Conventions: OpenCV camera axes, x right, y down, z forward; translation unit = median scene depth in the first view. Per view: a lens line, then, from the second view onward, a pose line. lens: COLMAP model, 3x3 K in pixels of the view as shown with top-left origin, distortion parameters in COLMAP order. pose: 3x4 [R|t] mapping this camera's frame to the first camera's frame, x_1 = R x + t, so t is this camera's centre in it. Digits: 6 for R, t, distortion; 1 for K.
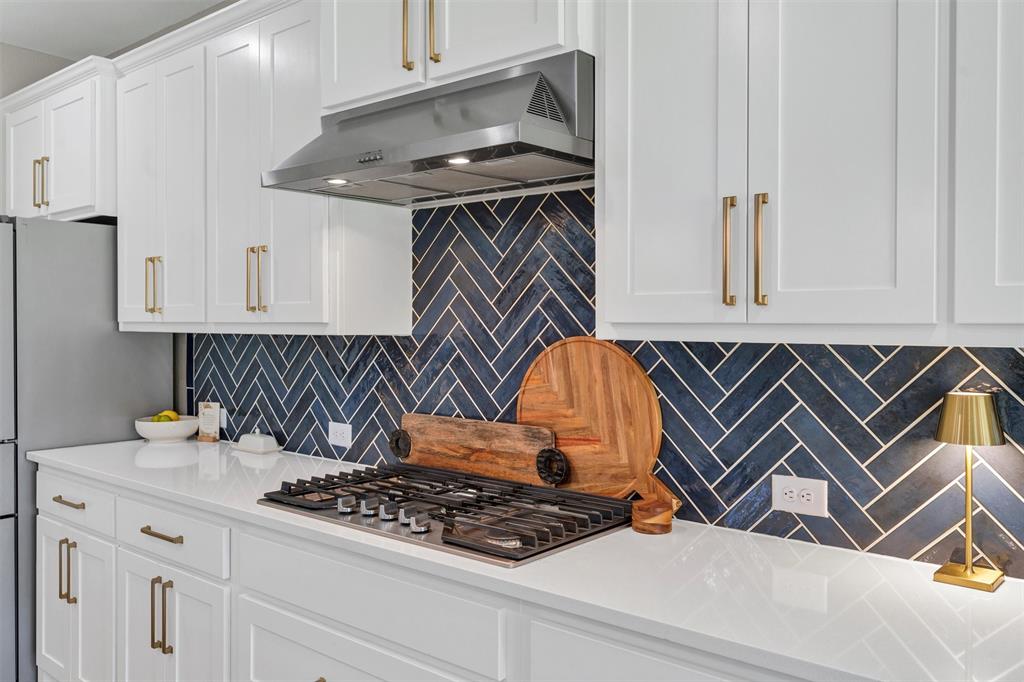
lens RADIAL K [[811.2, 0, 513.9], [0, 811.2, 336.6], [0, 0, 1]] dist [0.002736, -0.001107]
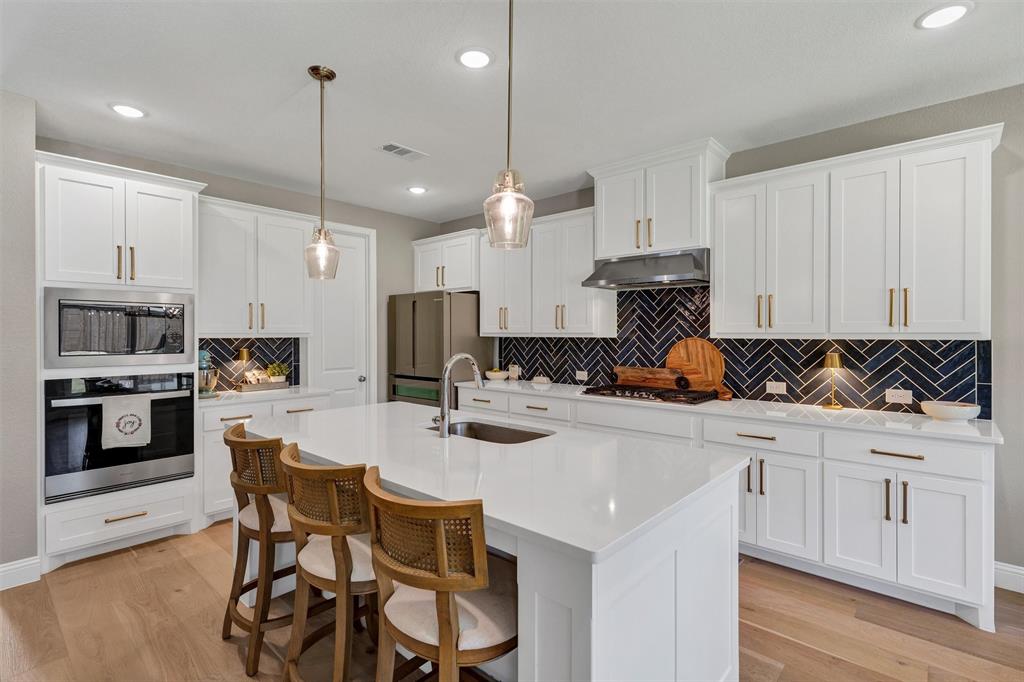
lens RADIAL K [[495.7, 0, 507.9], [0, 495.7, 339.2], [0, 0, 1]] dist [0.003983, -0.000335]
pose [[0.998863, 0.001403, -0.047643, -0.504818], [-0.001737, 0.999974, -0.006979, 0.020128], [0.047632, 0.007054, 0.998840, -0.824470]]
